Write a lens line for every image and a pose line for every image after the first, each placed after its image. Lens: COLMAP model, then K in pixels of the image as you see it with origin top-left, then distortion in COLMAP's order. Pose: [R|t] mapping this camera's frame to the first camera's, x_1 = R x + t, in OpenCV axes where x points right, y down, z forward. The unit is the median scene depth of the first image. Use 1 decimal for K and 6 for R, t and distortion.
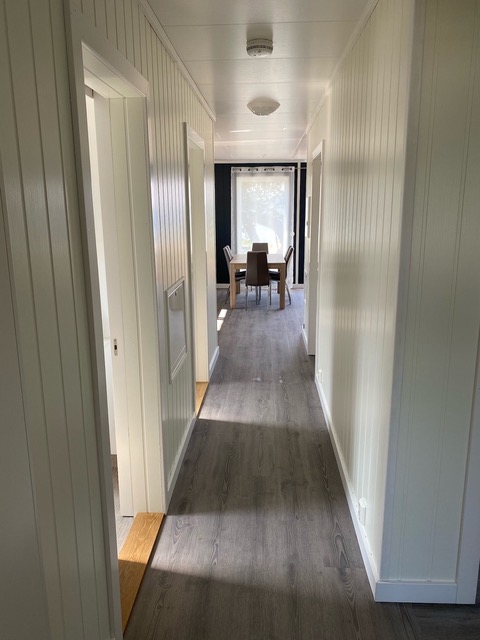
lens RADIAL K [[498.1, 0, 240.0], [0, 498.1, 320.0], [0, 0, 1]] dist [0.006672, 0.000794]
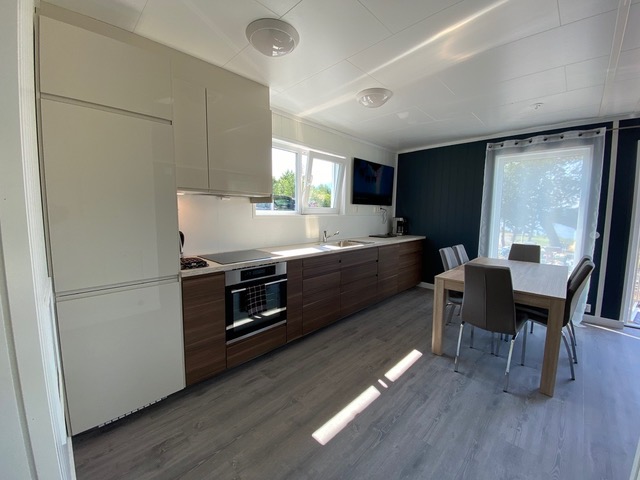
lens RADIAL K [[257.8, 0, 320.0], [0, 257.8, 240.0], [0, 0, 1]] dist [0.012699, -0.016301]
pose [[0.752304, 0.080421, -0.653889, 0.059806], [-0.158508, 0.985461, -0.061165, -0.096870], [0.639464, 0.149661, 0.754114, 0.560628]]
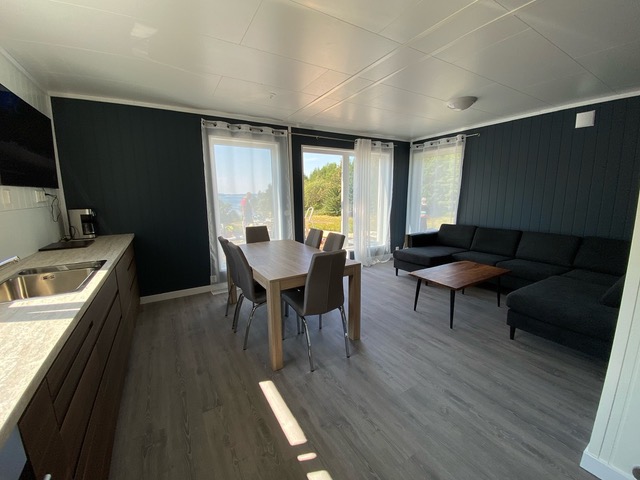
lens RADIAL K [[257.8, 0, 320.0], [0, 257.8, 240.0], [0, 0, 1]] dist [0.012699, -0.016301]
pose [[0.831144, -0.099998, 0.546992, -0.090602], [0.133782, 0.990763, -0.022154, -0.116113], [-0.539725, 0.091591, 0.836844, 0.637406]]
